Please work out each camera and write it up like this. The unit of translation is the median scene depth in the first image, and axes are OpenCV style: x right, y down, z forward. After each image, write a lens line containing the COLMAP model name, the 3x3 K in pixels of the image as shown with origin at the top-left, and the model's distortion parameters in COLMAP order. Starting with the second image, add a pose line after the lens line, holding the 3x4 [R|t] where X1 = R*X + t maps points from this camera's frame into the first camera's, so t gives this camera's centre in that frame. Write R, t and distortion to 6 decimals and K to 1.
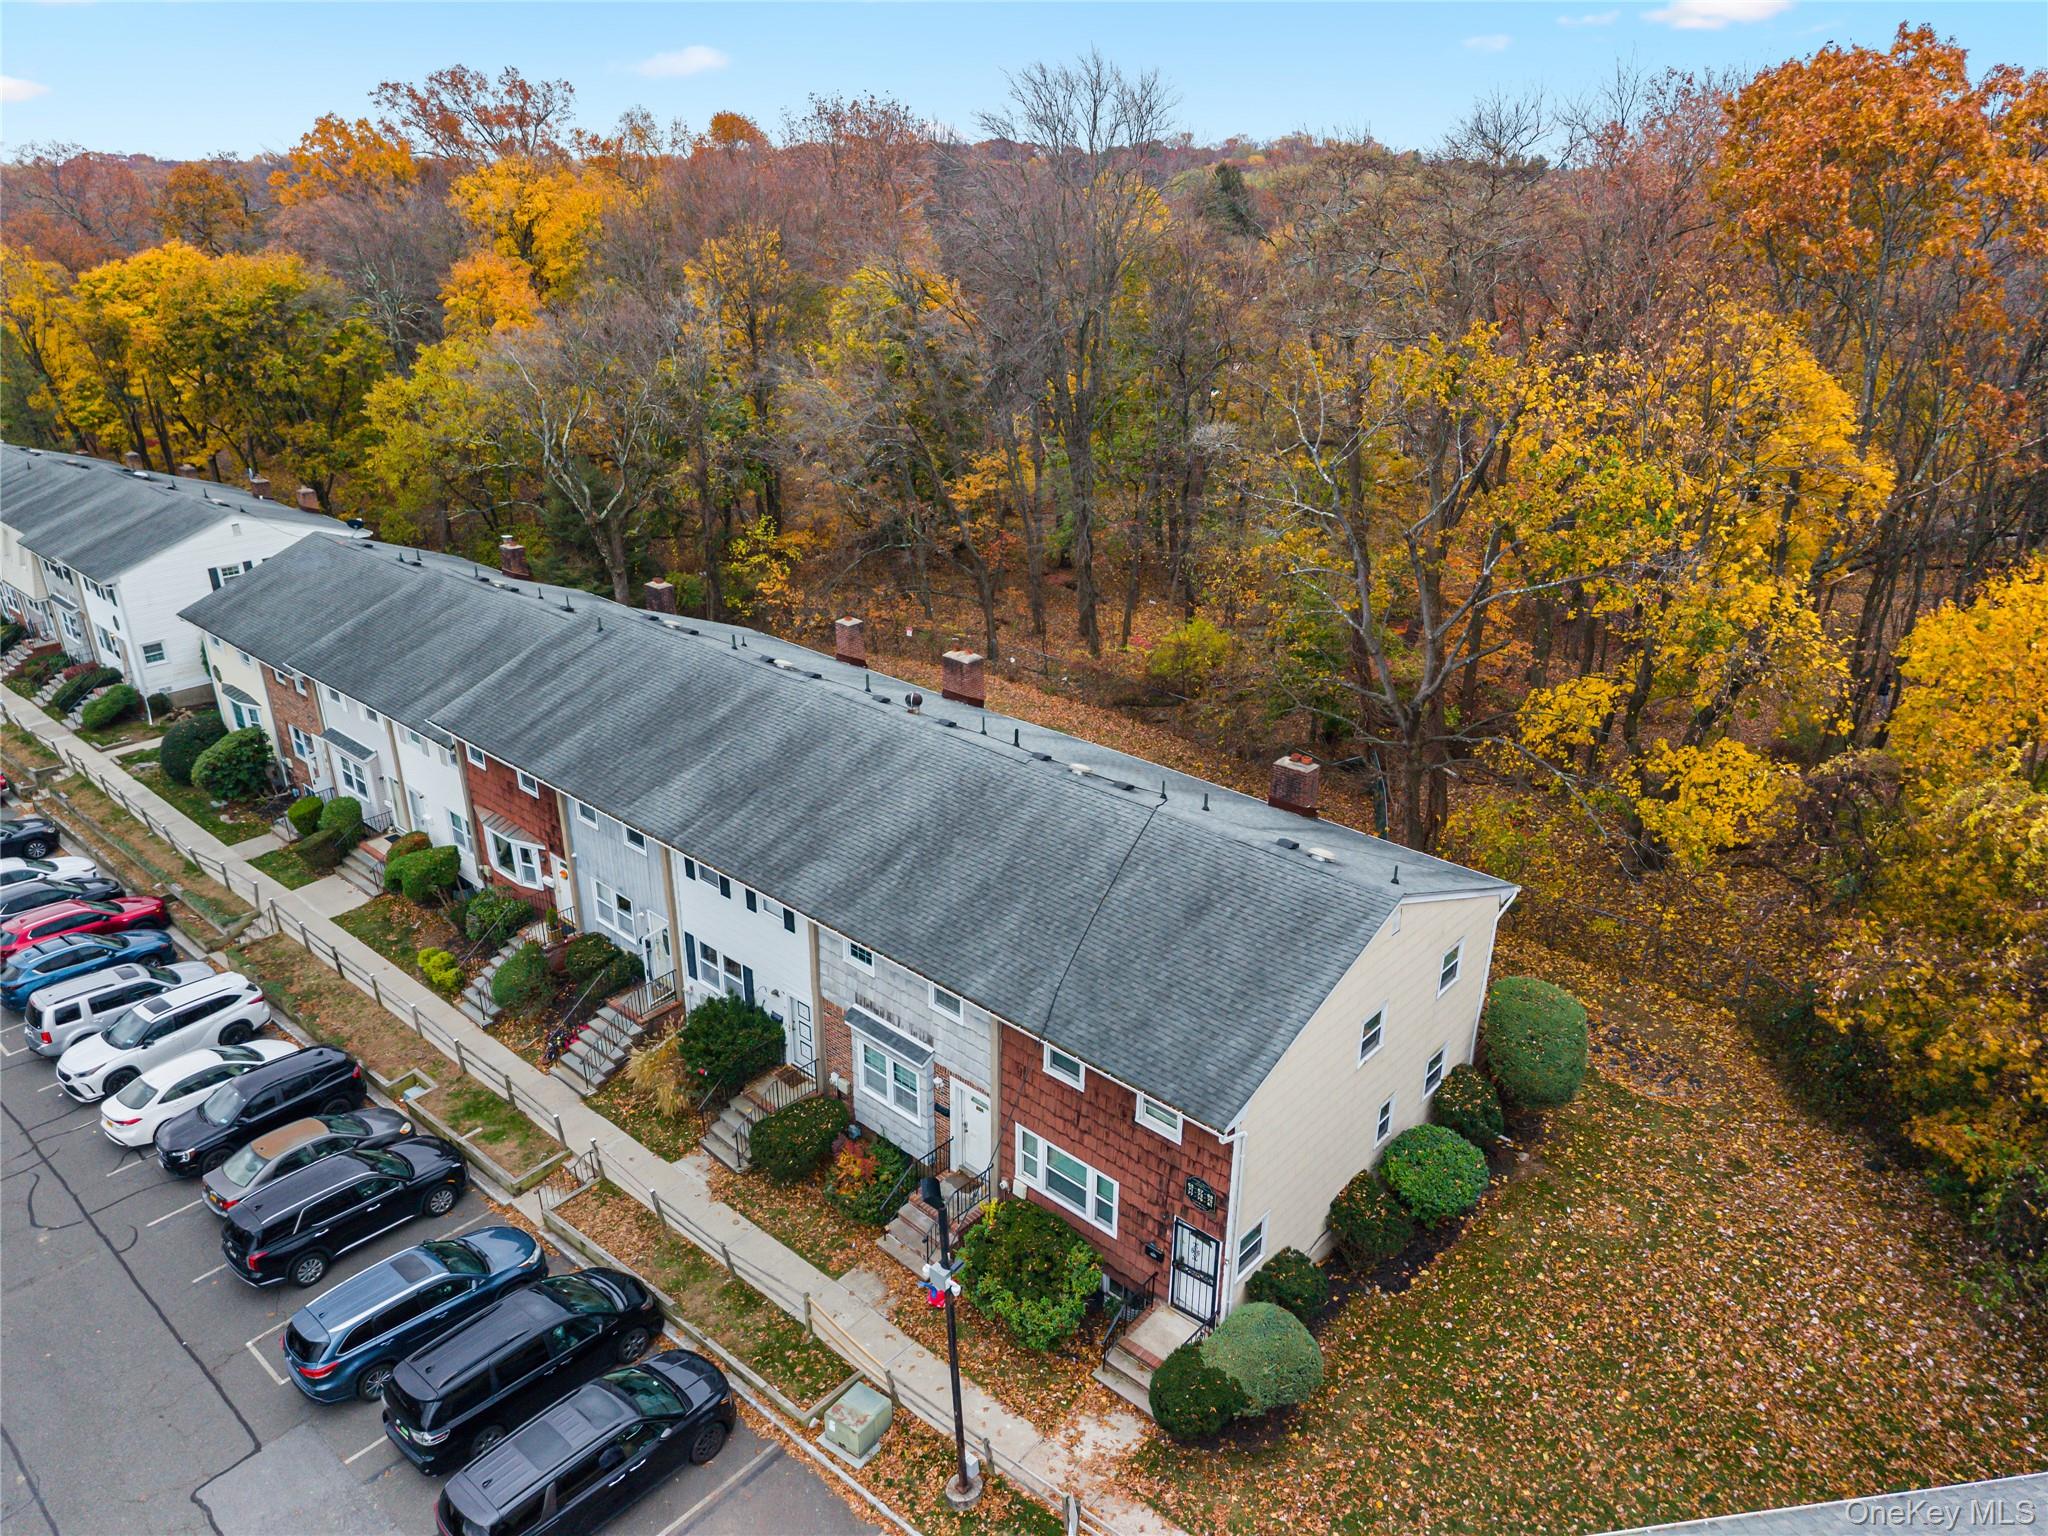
lens RADIAL K [[1373.3, 0, 1020.7], [0, 1373.3, 769.8], [0, 0, 1]] dist [0.029026, -0.034581]
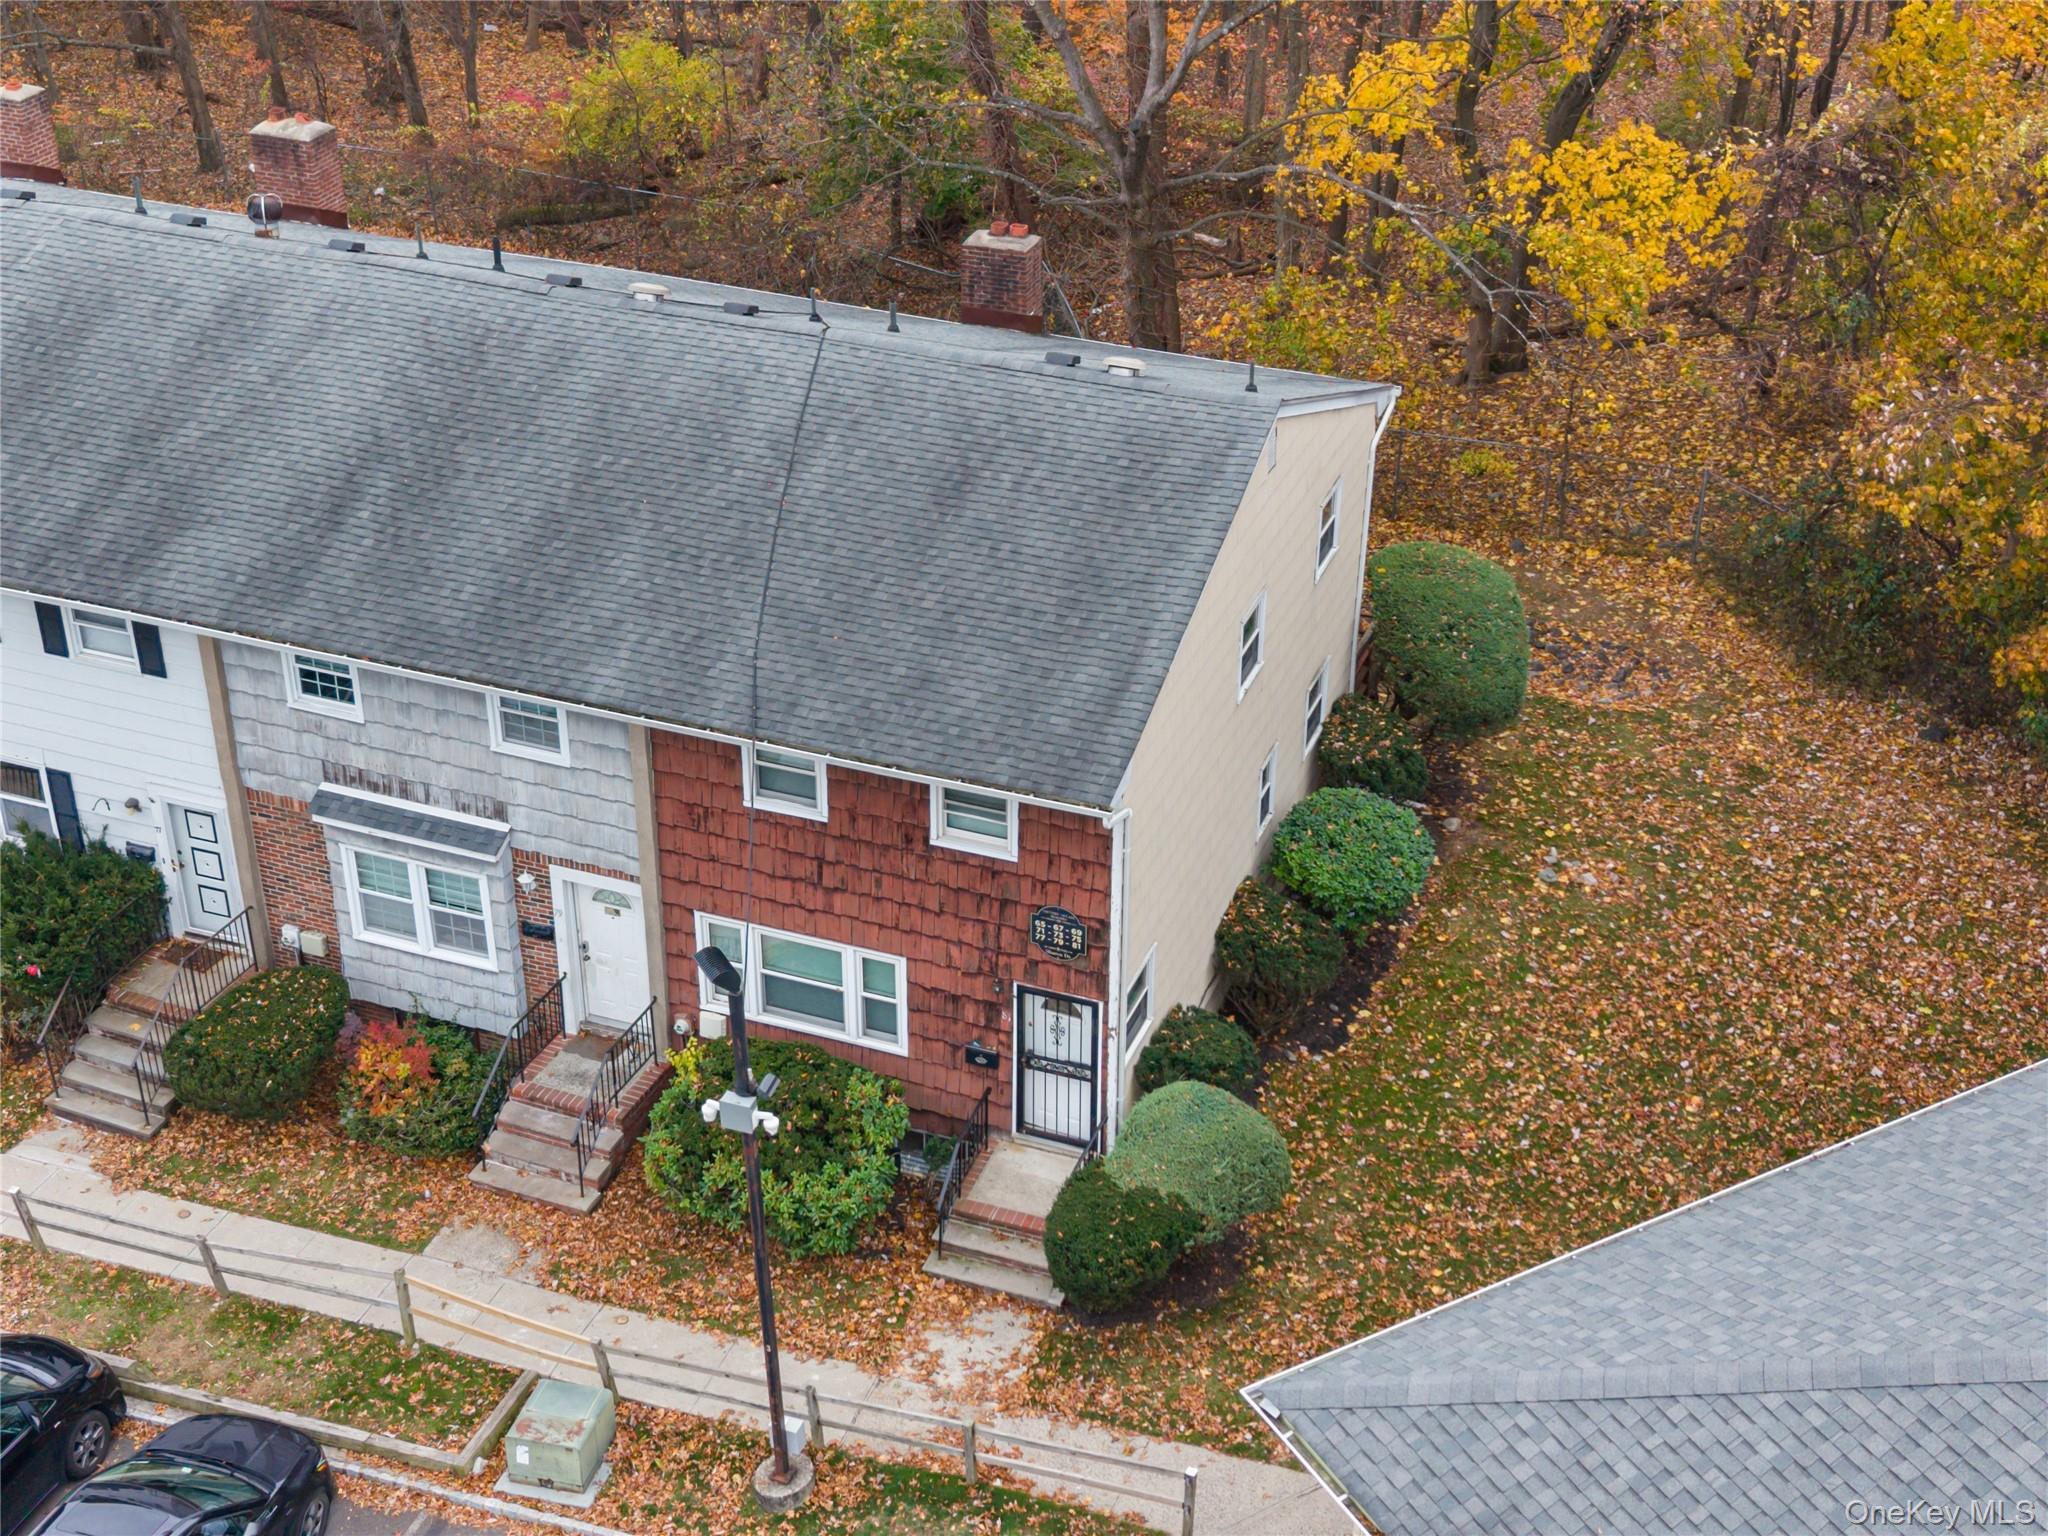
lens RADIAL K [[2721.9, 0, 1012.8], [0, 2721.9, 758.6], [0, 0, 1]] dist [0.248333, -0.956044]
pose [[0.934988, -0.184443, 0.302950, -0.210218], [0.145393, 0.978400, 0.146951, 0.046586], [-0.323511, -0.093351, 0.941608, -0.104455]]
